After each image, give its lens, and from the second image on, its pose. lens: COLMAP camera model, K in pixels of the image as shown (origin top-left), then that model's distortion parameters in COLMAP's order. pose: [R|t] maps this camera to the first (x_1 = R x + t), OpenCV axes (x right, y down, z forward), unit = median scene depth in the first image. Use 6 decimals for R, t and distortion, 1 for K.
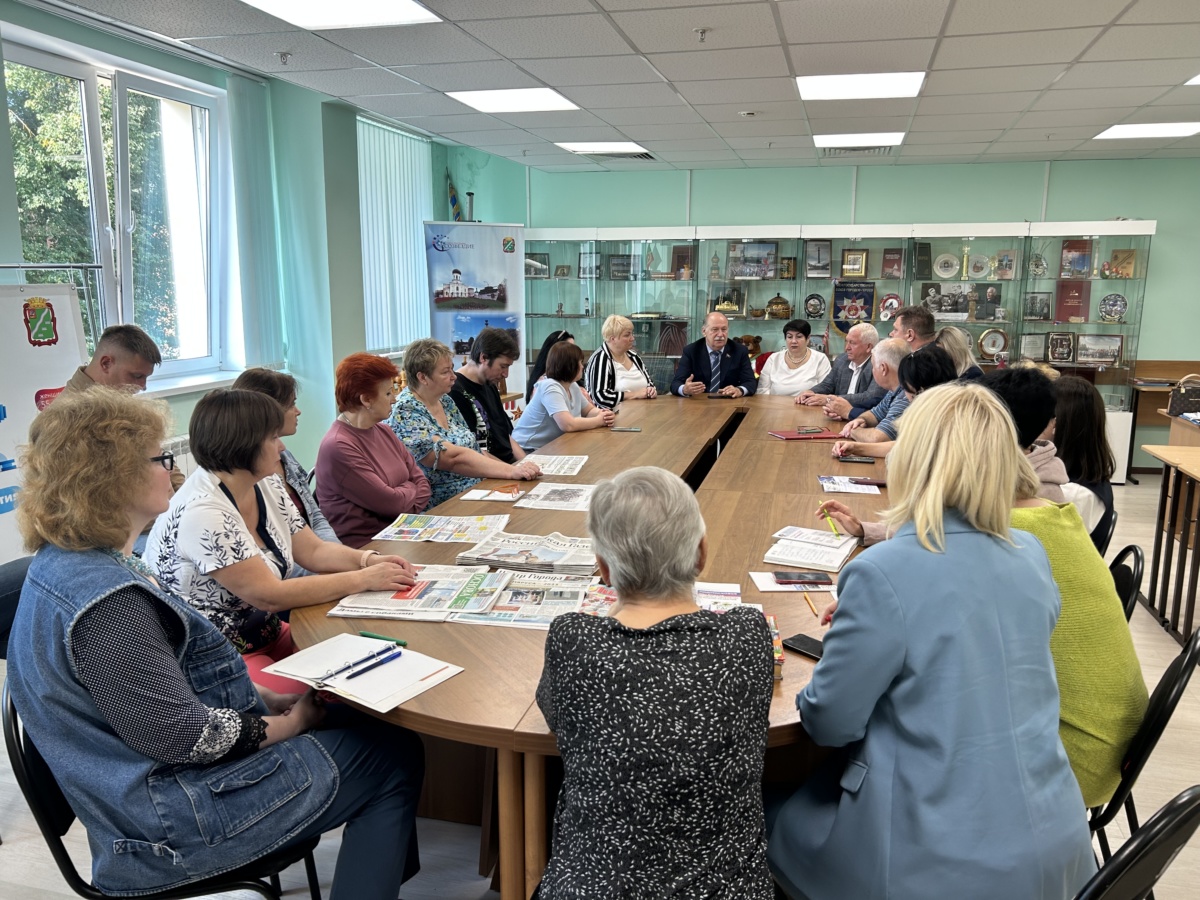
lens RADIAL K [[899.9, 0, 599.9], [0, 899.9, 458.6], [0, 0, 1]] dist [0.047462, -0.053602]
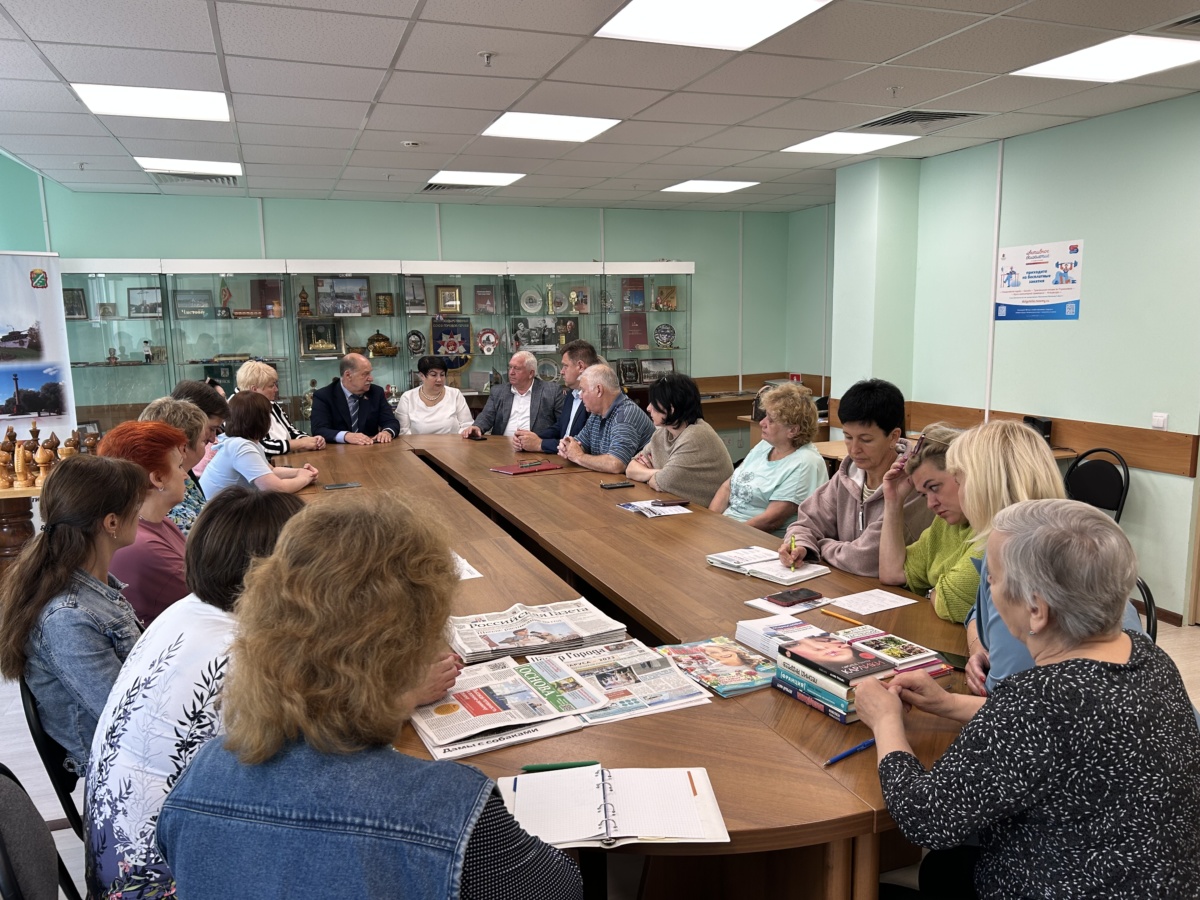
lens RADIAL K [[899.9, 0, 613.6], [0, 899.9, 466.5], [0, 0, 1]] dist [0.047462, -0.053602]
pose [[0.834086, -0.109388, 0.540681, -0.173200], [0.125713, 0.992044, 0.006772, -0.017984], [-0.537120, 0.062322, 0.841201, 0.082403]]
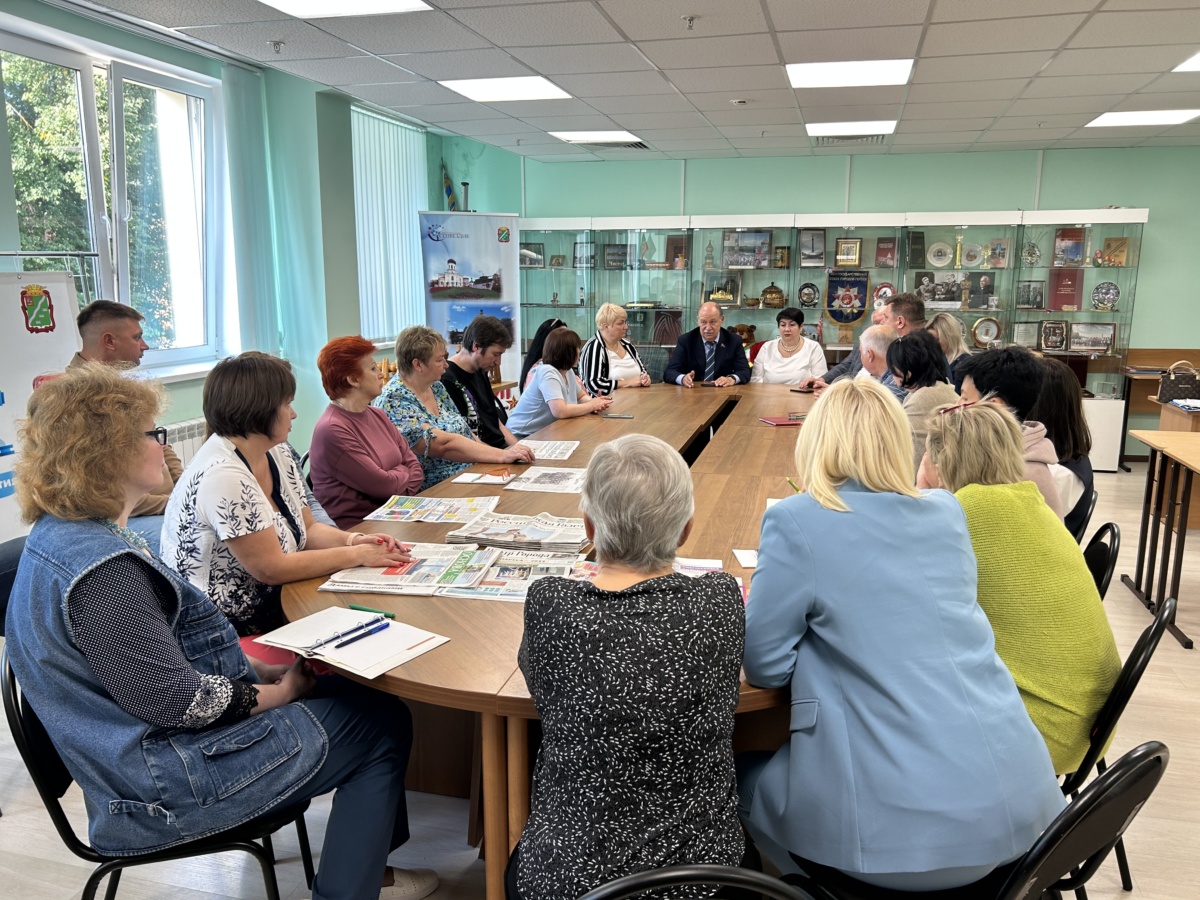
lens RADIAL K [[899.9, 0, 595.4], [0, 899.9, 455.9], [0, 0, 1]] dist [0.047462, -0.053602]
pose [[0.999995, -0.001304, -0.002846, 0.004780], [0.001320, 0.999982, 0.005815, 0.004874], [0.002839, -0.005819, 0.999979, -0.006896]]
